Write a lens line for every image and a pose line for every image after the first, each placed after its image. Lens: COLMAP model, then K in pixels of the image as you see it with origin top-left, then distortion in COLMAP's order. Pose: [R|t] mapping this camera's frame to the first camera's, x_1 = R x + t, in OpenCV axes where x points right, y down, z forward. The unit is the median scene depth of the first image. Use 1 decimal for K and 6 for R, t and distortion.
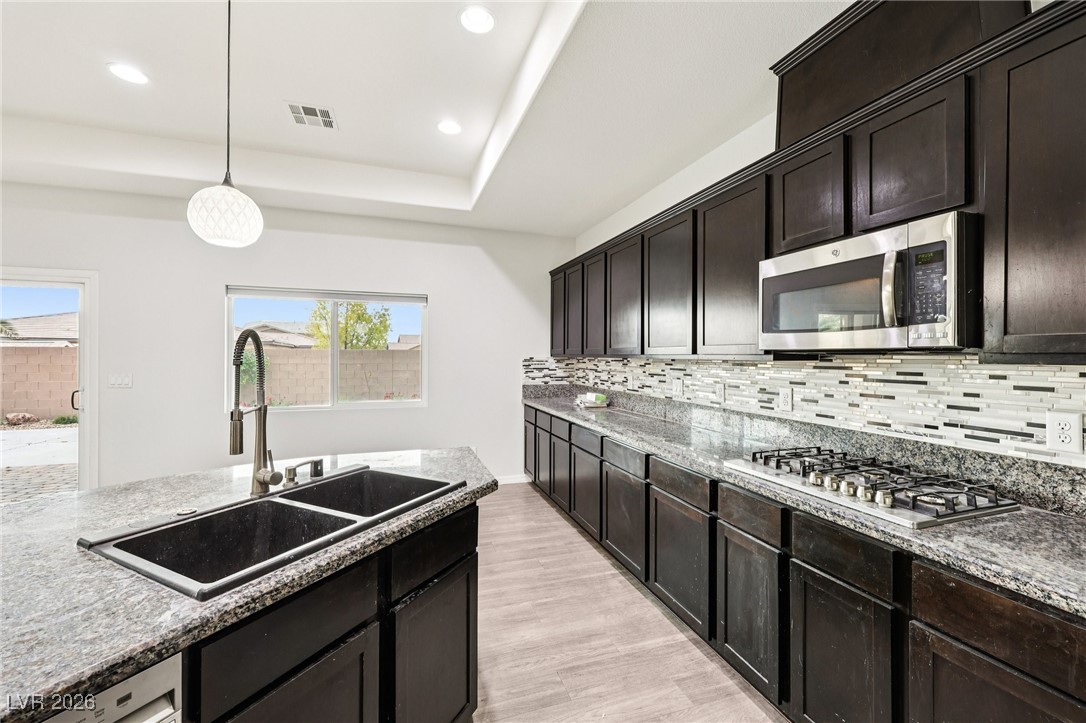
lens RADIAL K [[440.2, 0, 541.6], [0, 440.2, 353.7], [0, 0, 1]] dist [-0.000530, 0.000012]
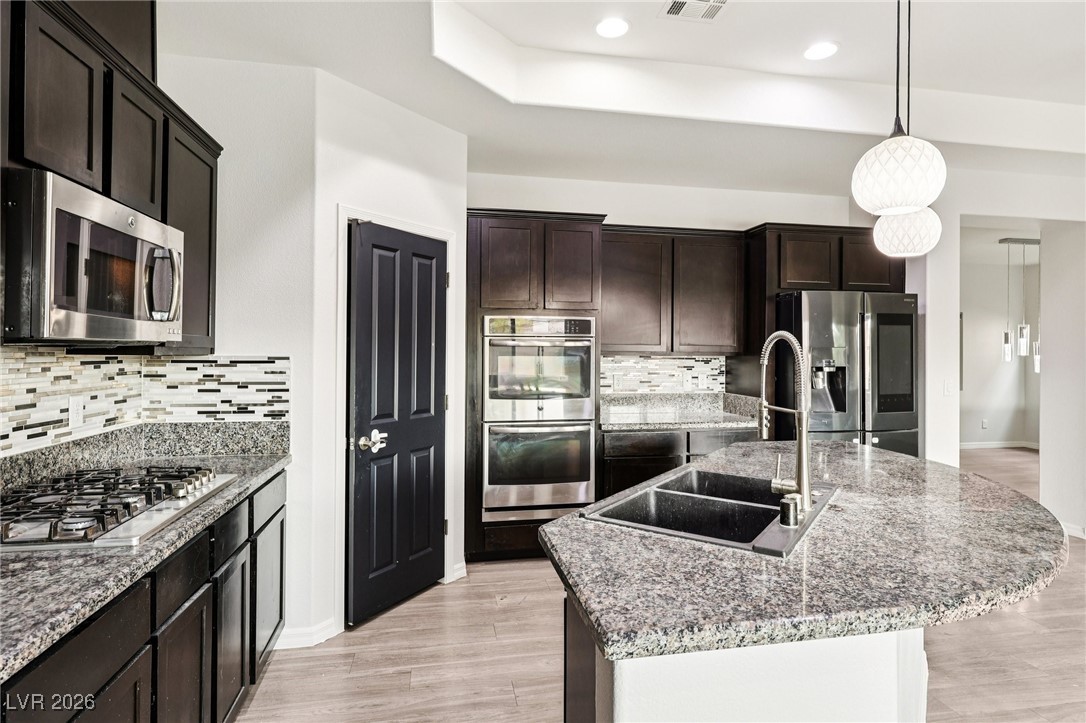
lens RADIAL K [[579.3, 0, 544.8], [0, 579.3, 348.2], [0, 0, 1]] dist [0.001663, 0.000339]
pose [[-0.991032, -0.009136, 0.133311, -0.154780], [-0.010375, 0.999909, -0.008601, 0.002877], [-0.133220, -0.009907, -0.991037, 1.310321]]
